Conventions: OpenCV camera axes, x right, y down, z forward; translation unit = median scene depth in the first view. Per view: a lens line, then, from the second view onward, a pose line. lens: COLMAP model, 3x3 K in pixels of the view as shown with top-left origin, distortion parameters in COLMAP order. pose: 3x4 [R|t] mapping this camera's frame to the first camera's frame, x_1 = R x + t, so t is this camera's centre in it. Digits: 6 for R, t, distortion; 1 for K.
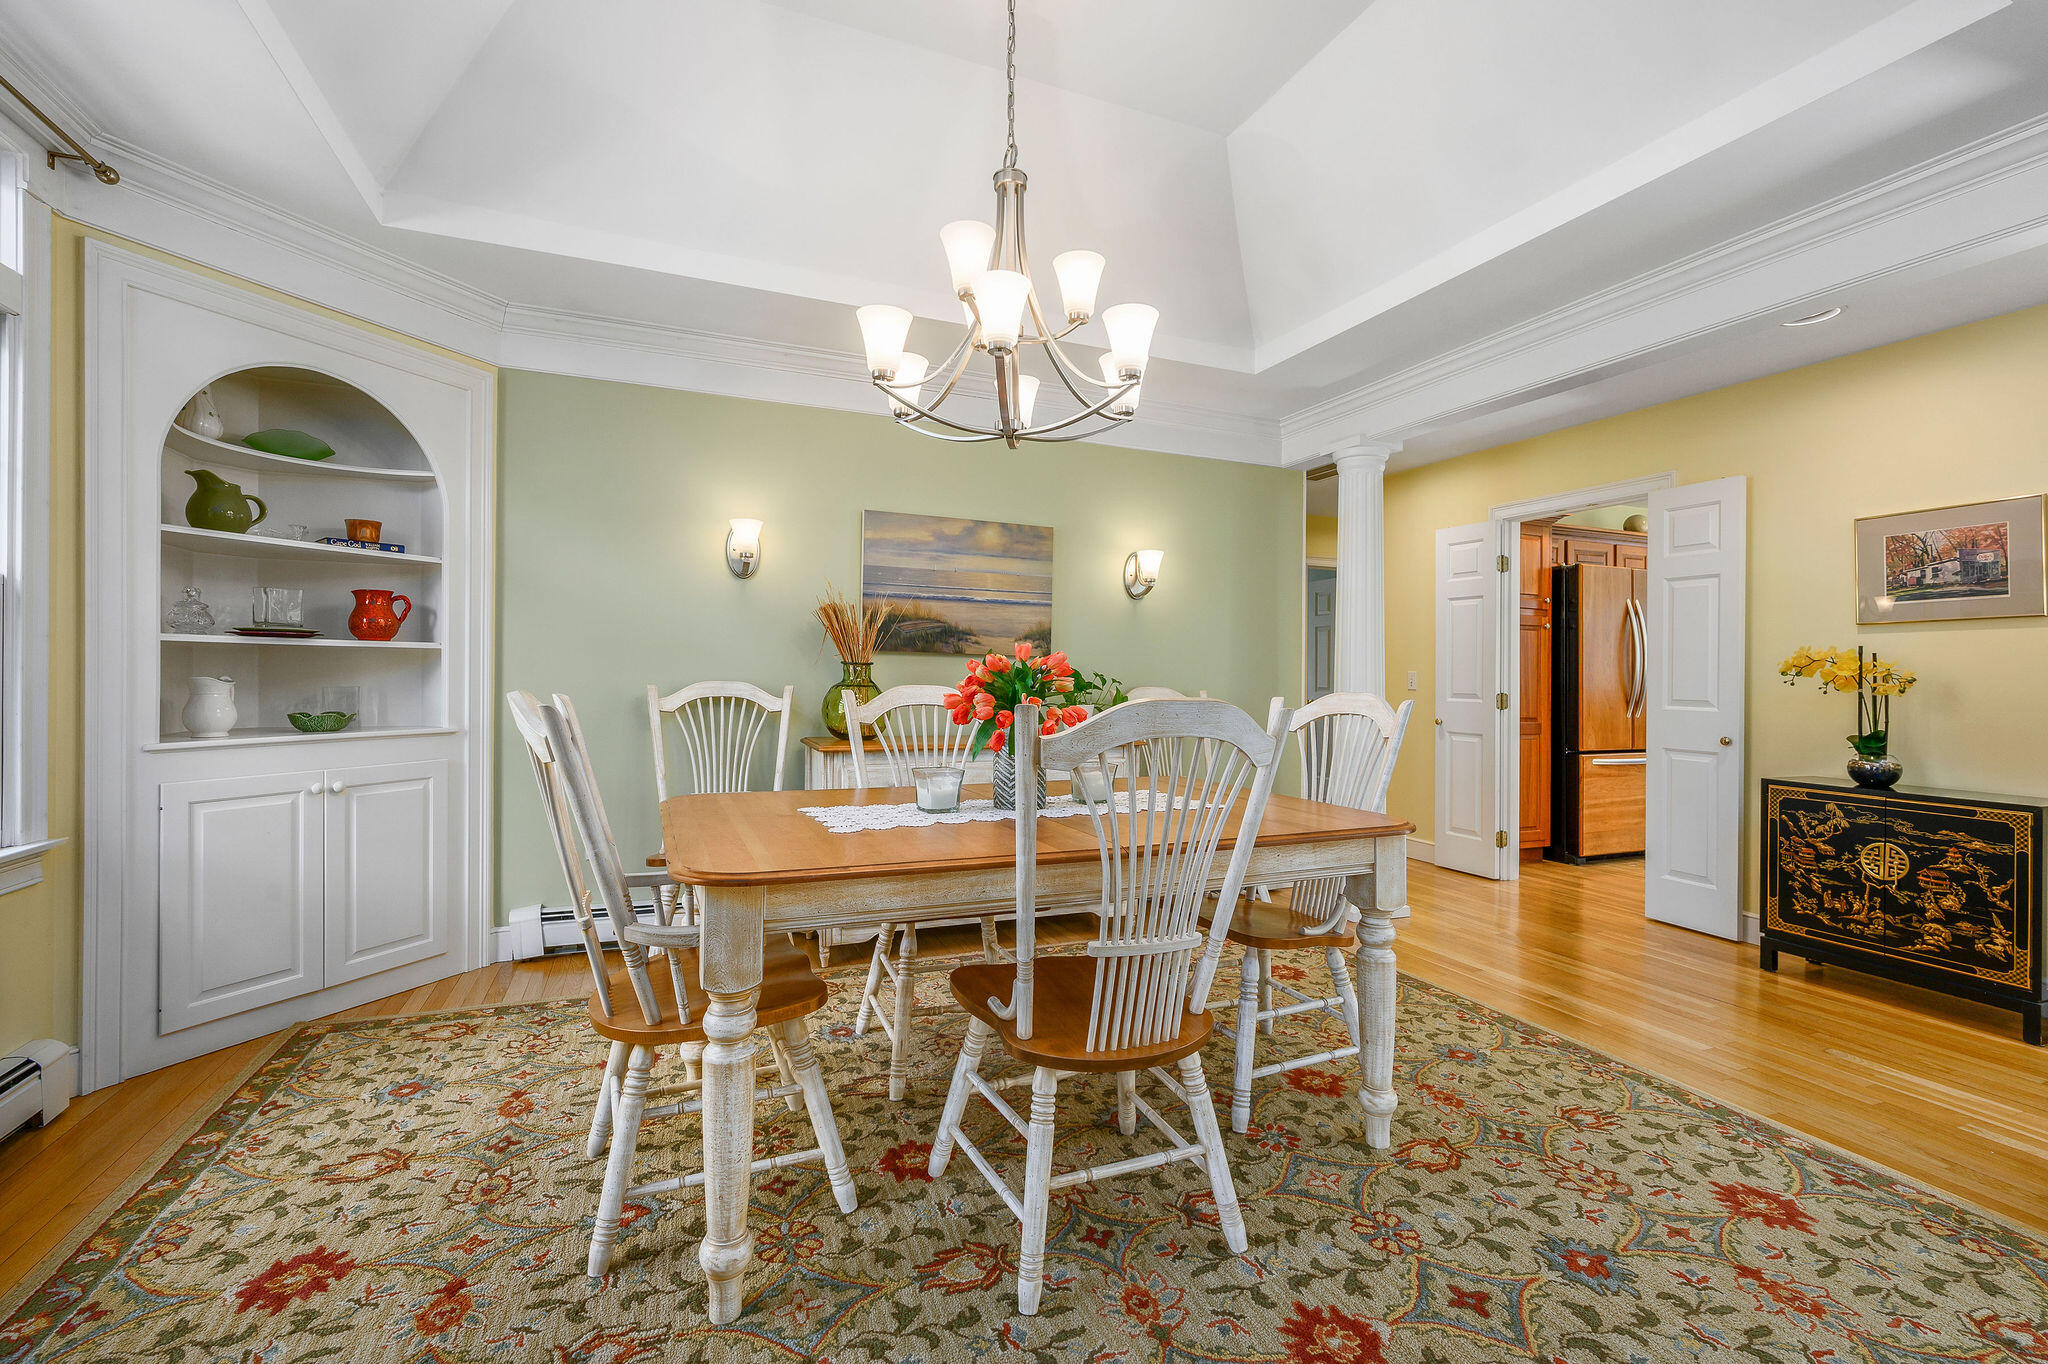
lens RADIAL K [[877.5, 0, 1024.2], [0, 877.5, 678.1], [0, 0, 1]] dist [-0.001776, -0.000281]
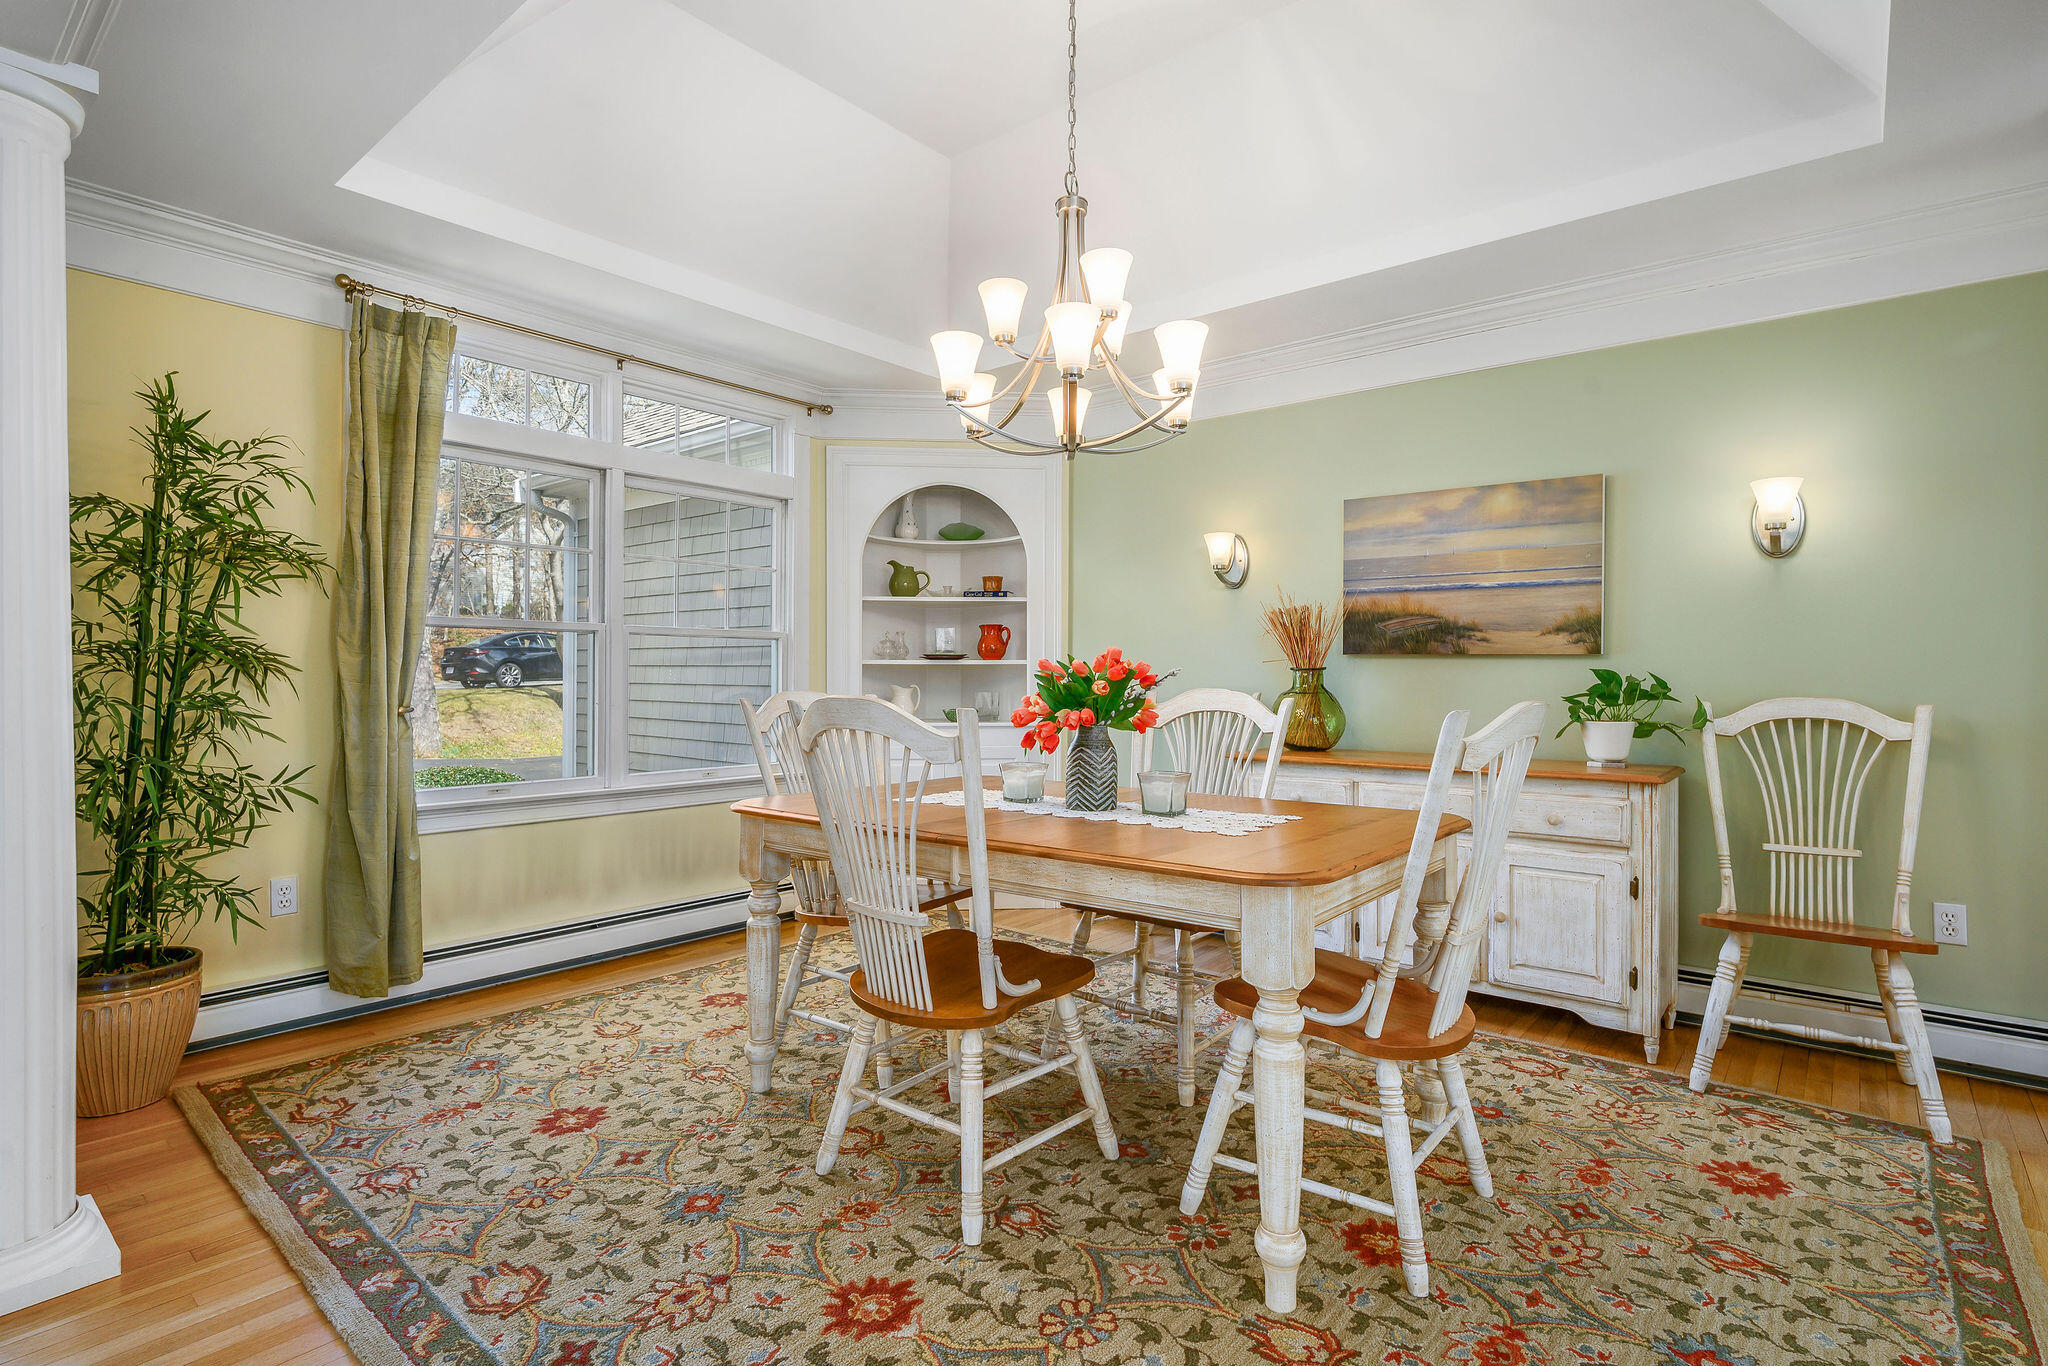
lens RADIAL K [[985.8, 0, 1027.8], [0, 985.8, 673.3], [0, 0, 1]] dist [-0.006067, -0.000255]
pose [[0.477161, -0.015590, -0.878678, 0.547165], [-0.002254, 0.999818, -0.018963, 0.007893], [0.878813, 0.011028, 0.477039, 0.221758]]
